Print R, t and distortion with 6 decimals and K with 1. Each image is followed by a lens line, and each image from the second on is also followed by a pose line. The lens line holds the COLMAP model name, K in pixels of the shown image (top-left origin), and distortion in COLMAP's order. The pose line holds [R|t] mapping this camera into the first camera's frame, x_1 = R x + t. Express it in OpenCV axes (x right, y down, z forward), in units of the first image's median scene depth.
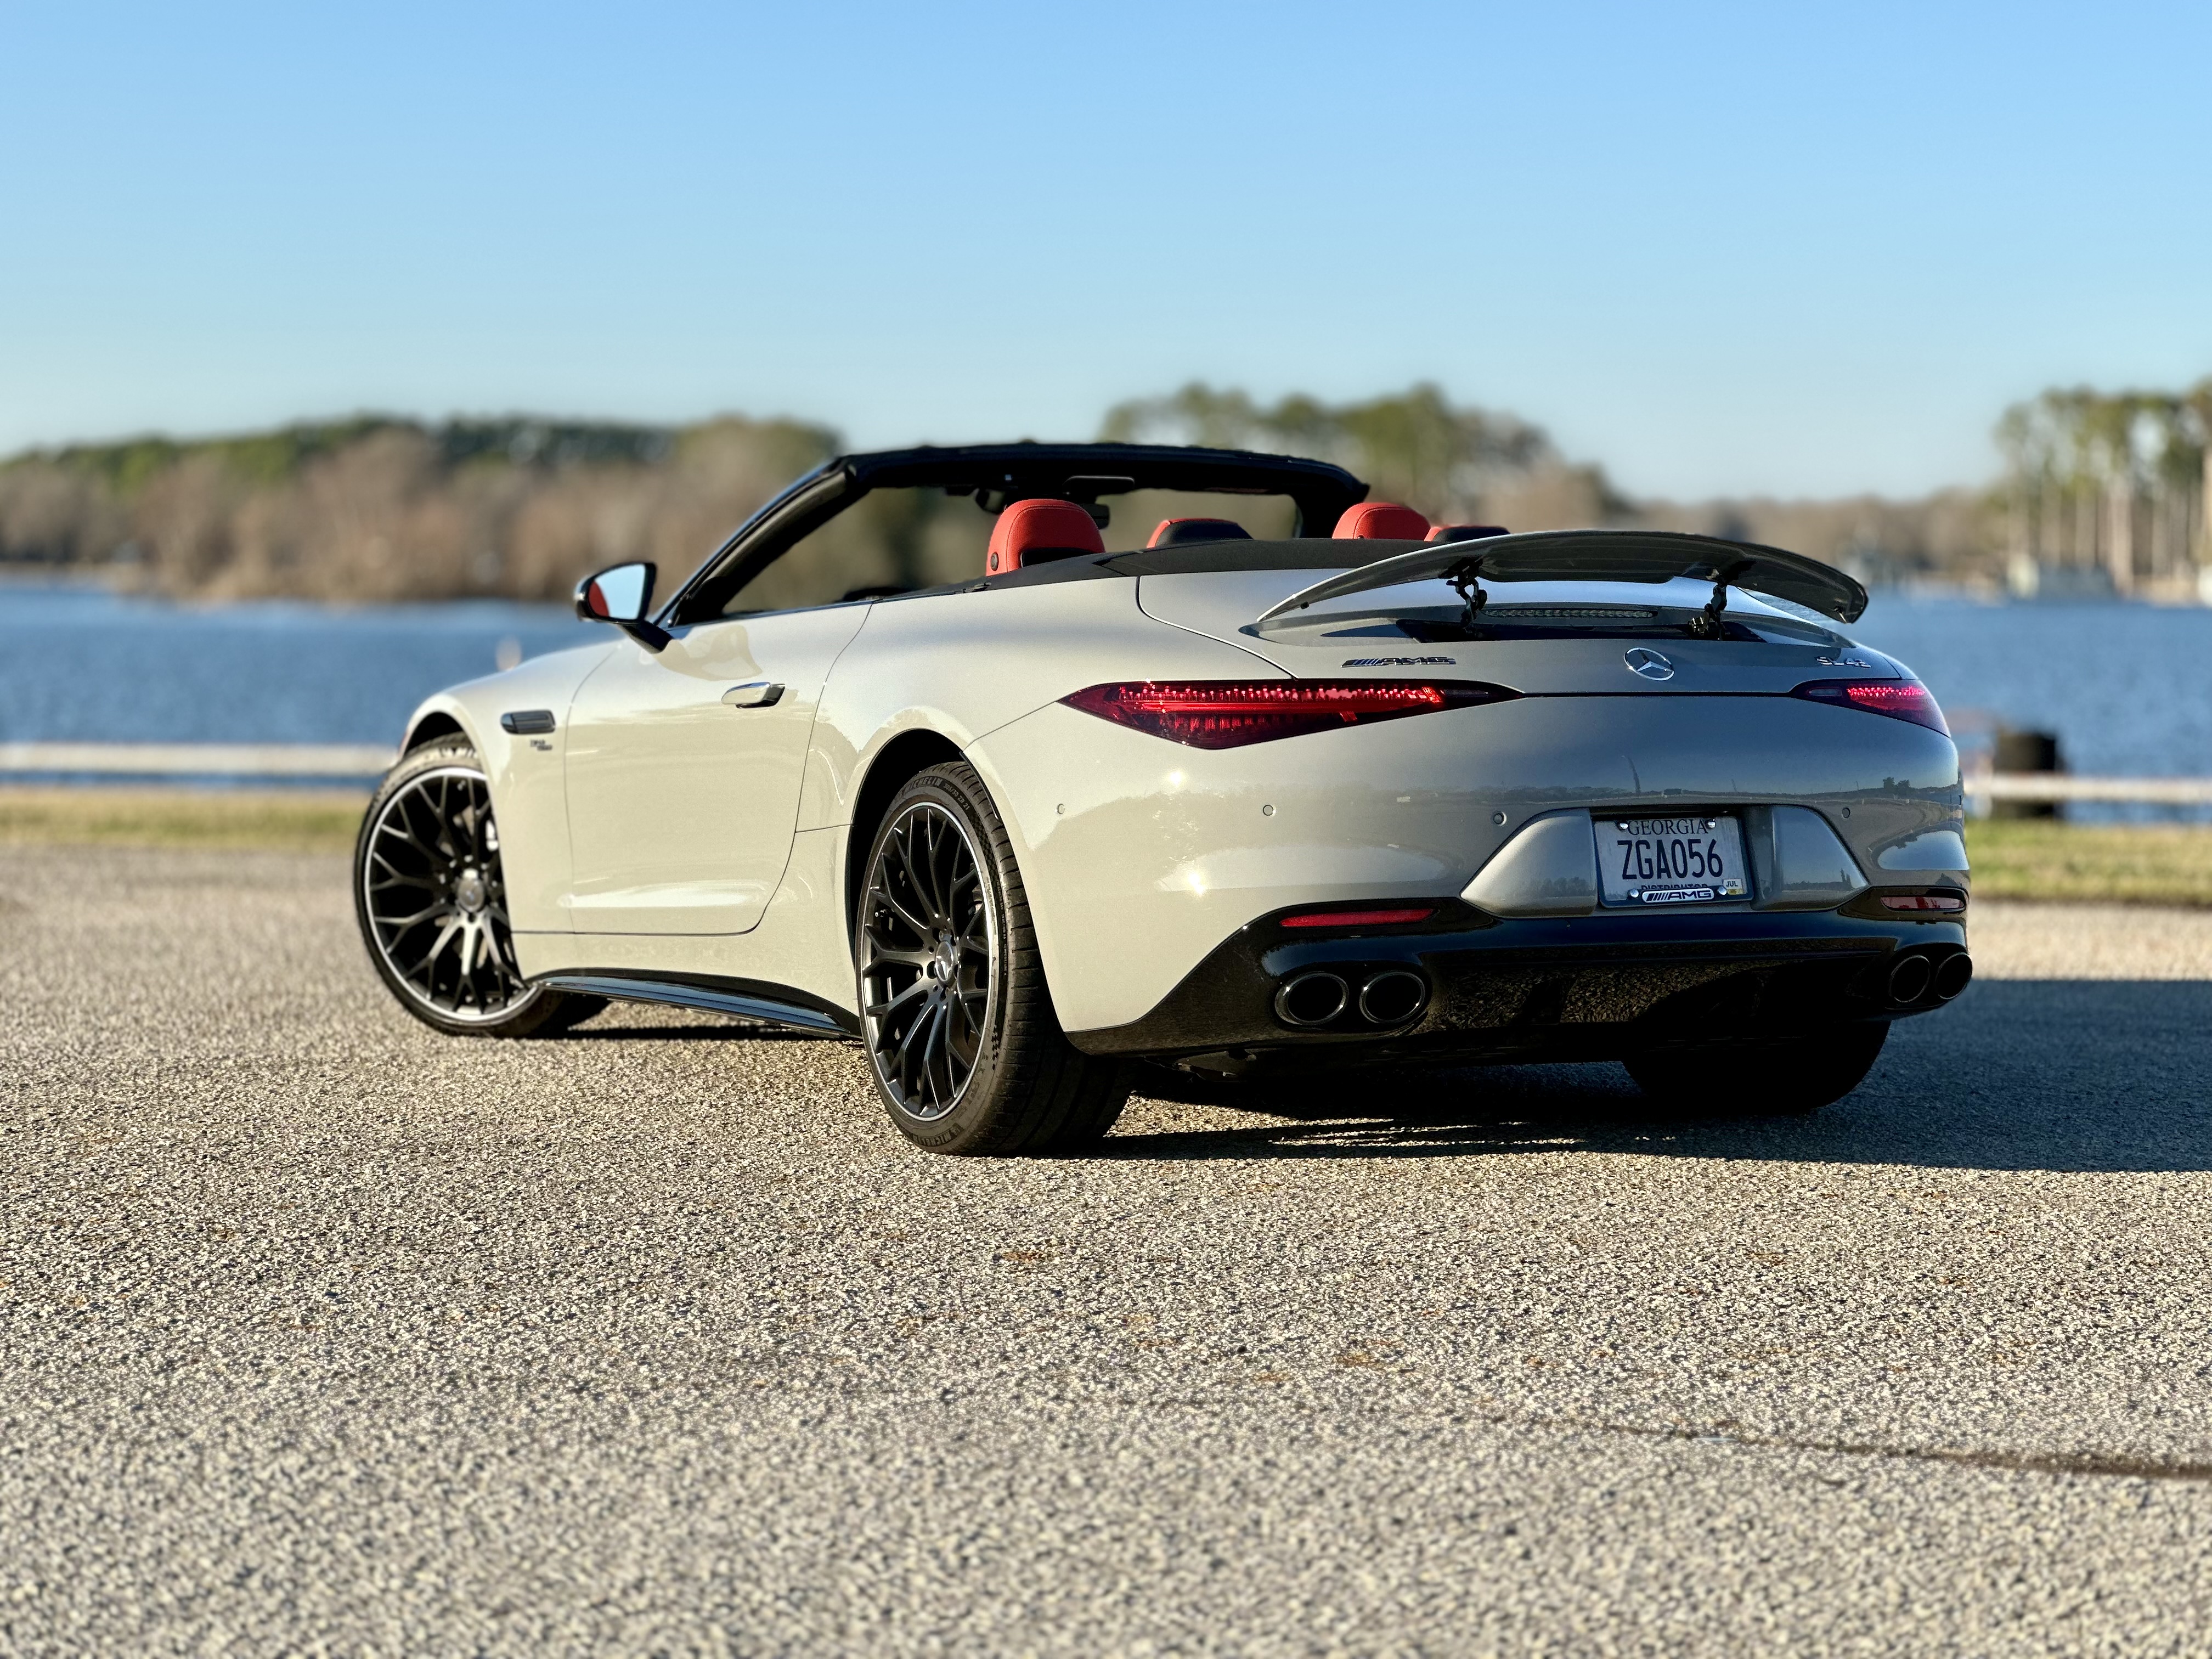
lens RADIAL K [[4889.2, 0, 1106.0], [0, 4889.2, 829.5], [0, 0, 1]] dist [0.044181, 0.311954]
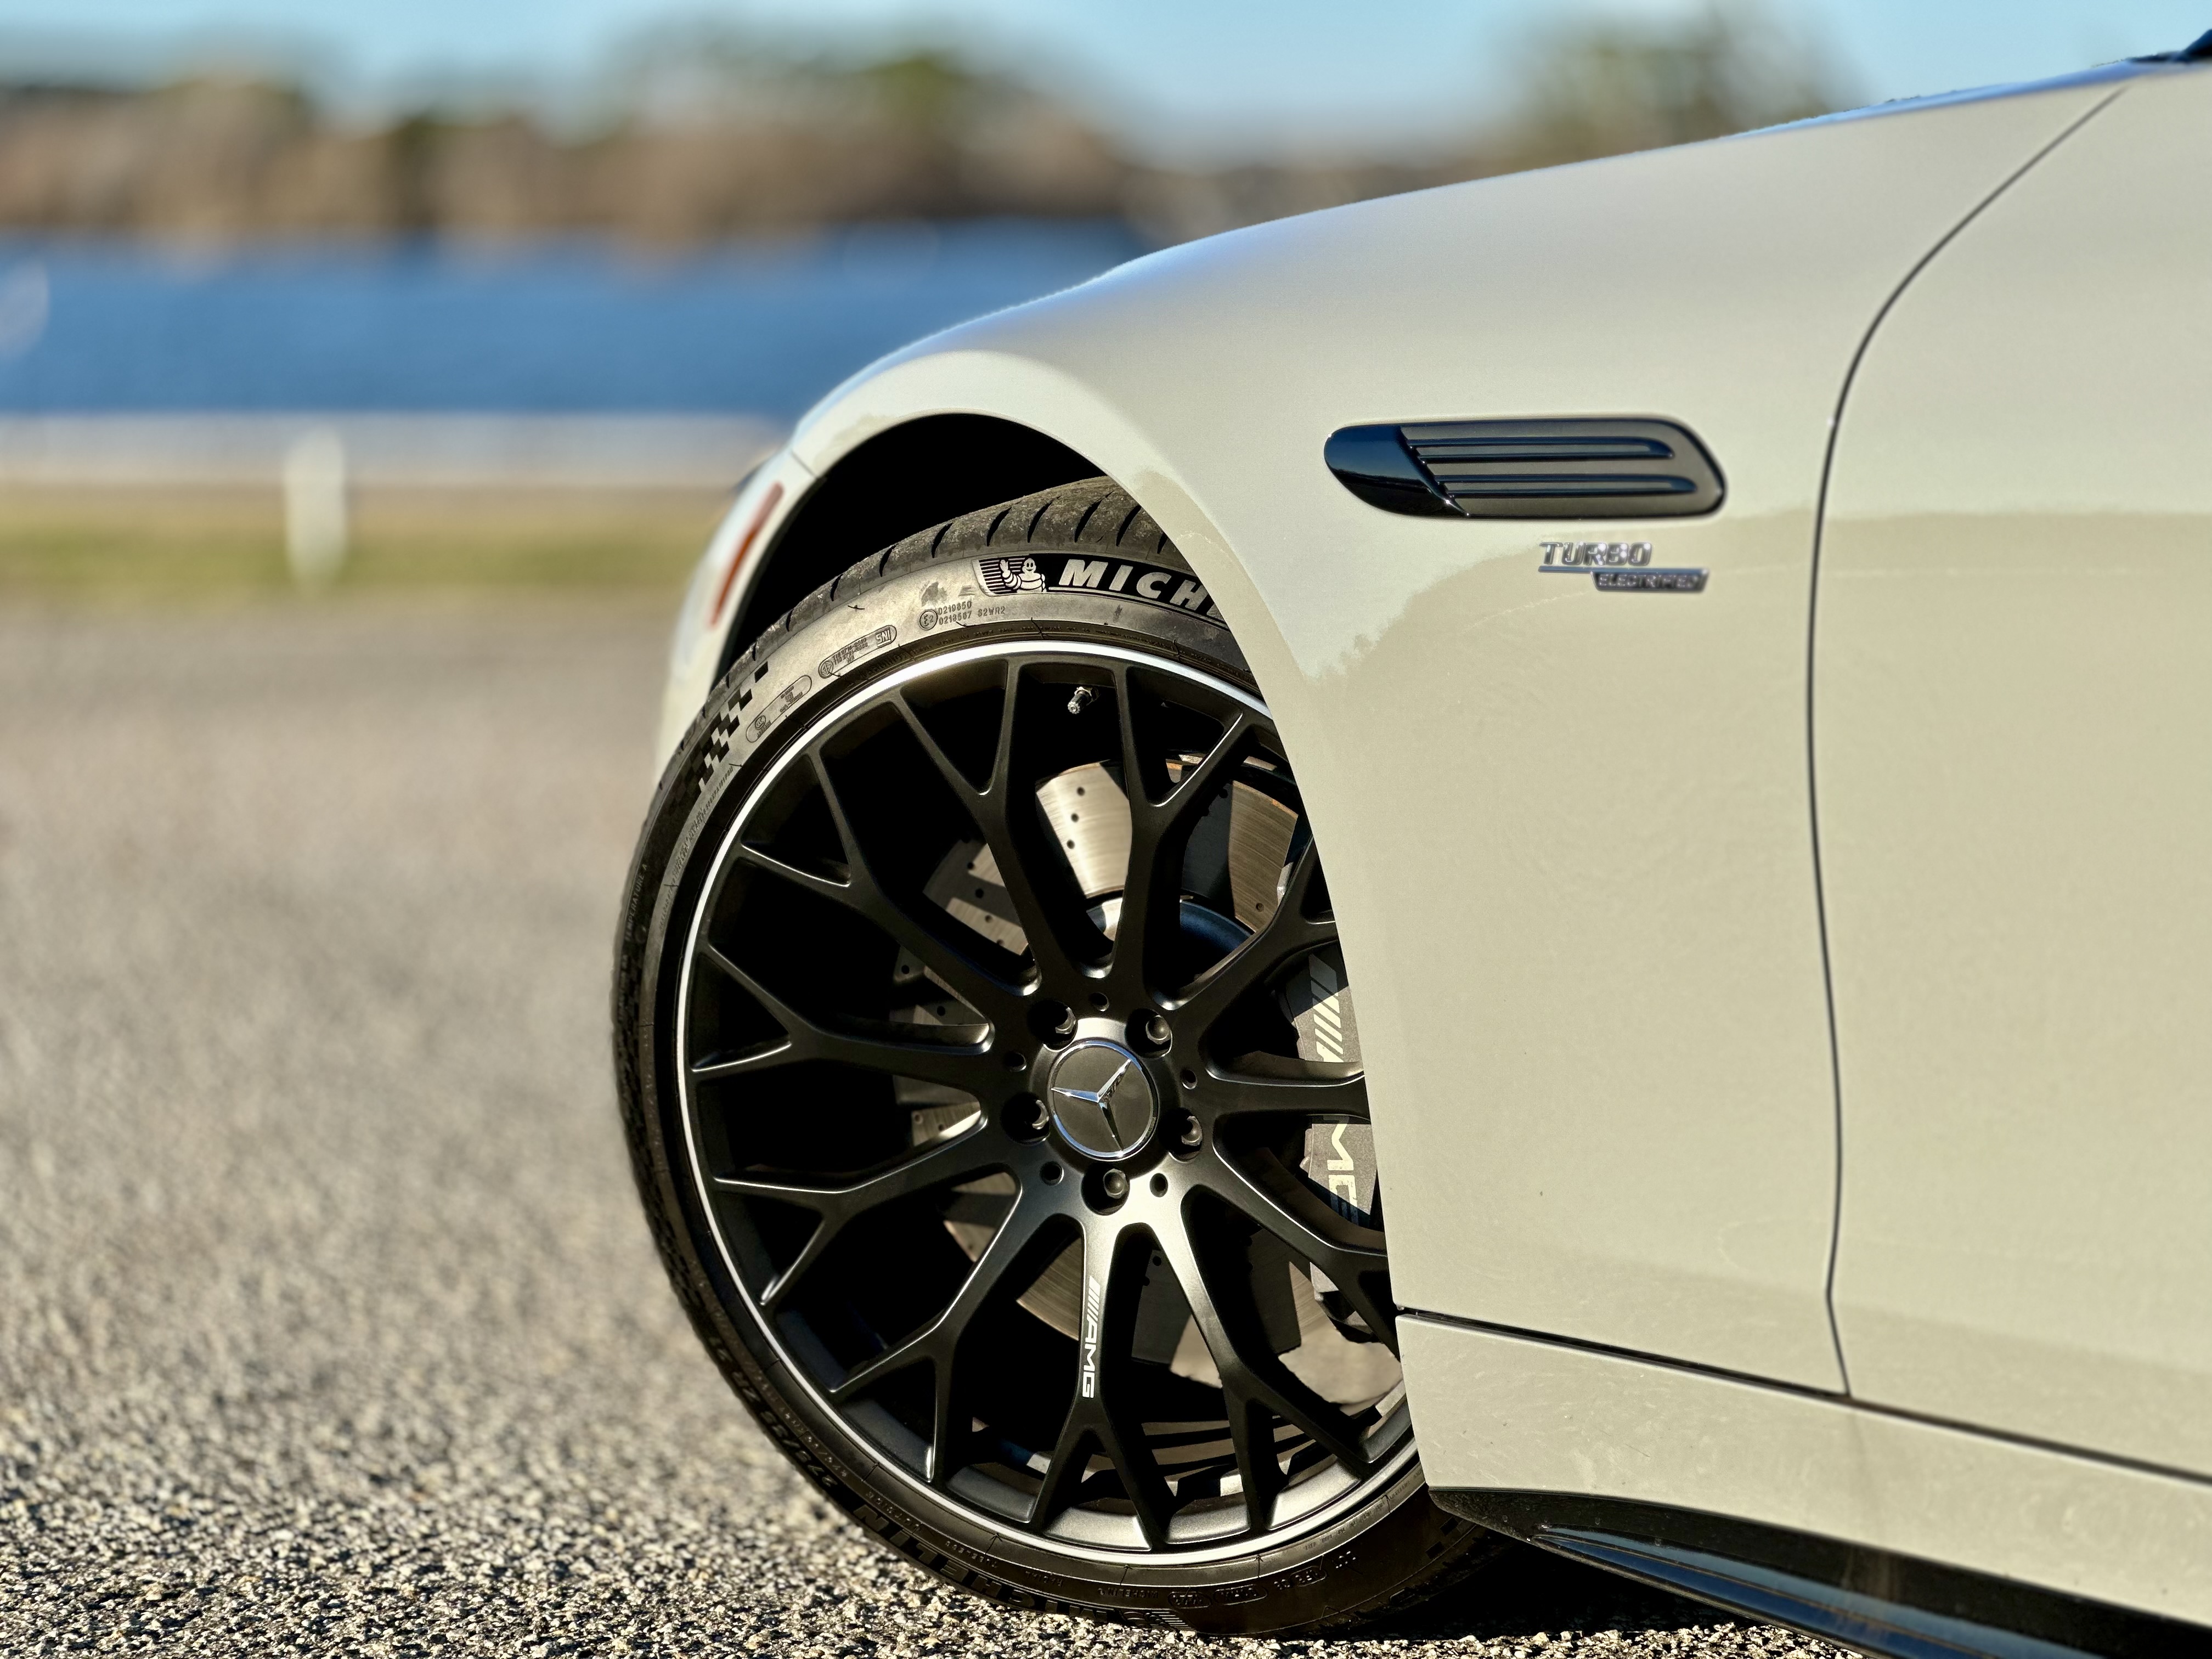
lens RADIAL K [[4841.3, 0, 1106.0], [0, 4841.3, 829.5], [0, 0, 1]] dist [0.190959, 0.246185]
pose [[0.994789, -0.025218, 0.098787, -0.195848], [0.017798, 0.997004, 0.075281, -0.027245], [-0.100389, -0.073130, 0.992257, 0.928880]]
